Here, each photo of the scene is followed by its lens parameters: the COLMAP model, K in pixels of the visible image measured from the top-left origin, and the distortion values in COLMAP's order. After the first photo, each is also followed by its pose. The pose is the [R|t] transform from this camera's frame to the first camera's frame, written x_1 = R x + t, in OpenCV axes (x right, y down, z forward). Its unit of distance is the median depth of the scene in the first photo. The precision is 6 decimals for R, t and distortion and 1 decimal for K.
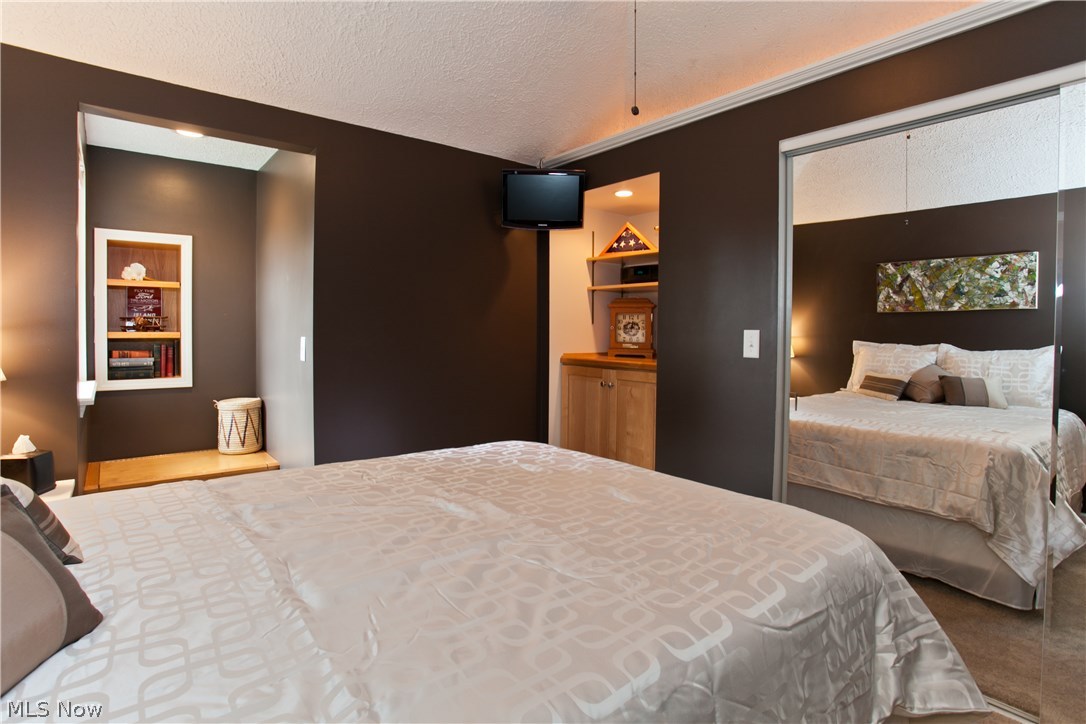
lens RADIAL K [[553.4, 0, 540.9], [0, 553.4, 341.3], [0, 0, 1]] dist [-0.042452, 0.001944]
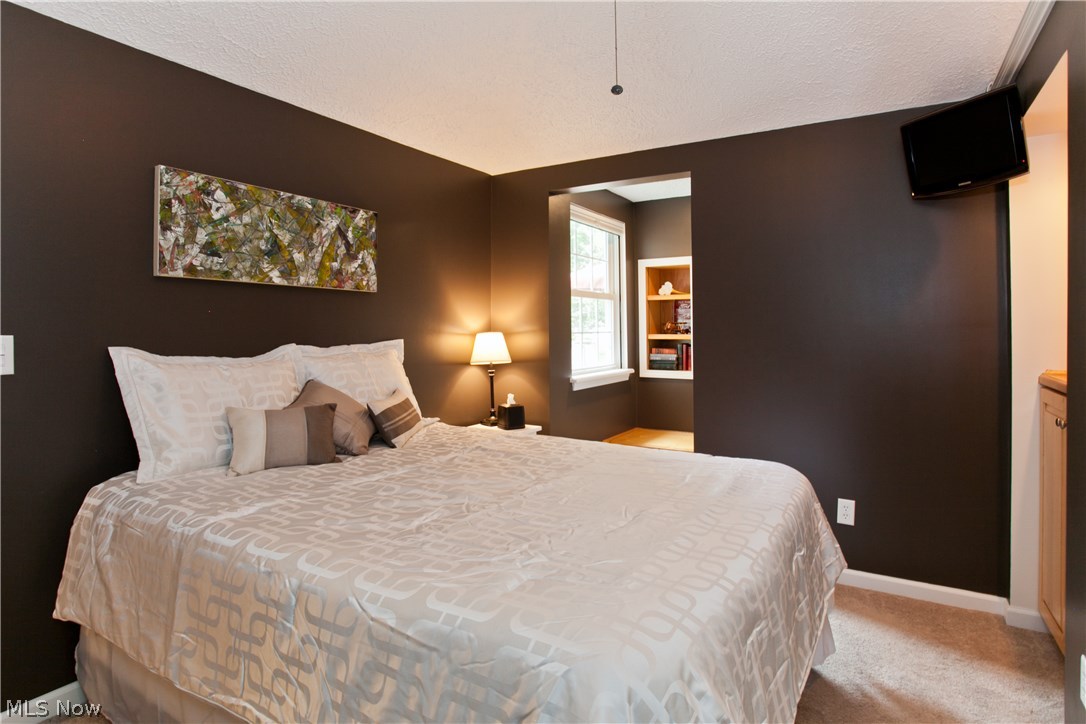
lens RADIAL K [[553.4, 0, 540.9], [0, 553.4, 341.3], [0, 0, 1]] dist [-0.042452, 0.001944]
pose [[0.349530, 0.005440, -0.936909, 0.416669], [-0.009455, 0.999953, 0.002278, -0.000779], [0.936877, 0.008062, 0.349565, 0.253283]]
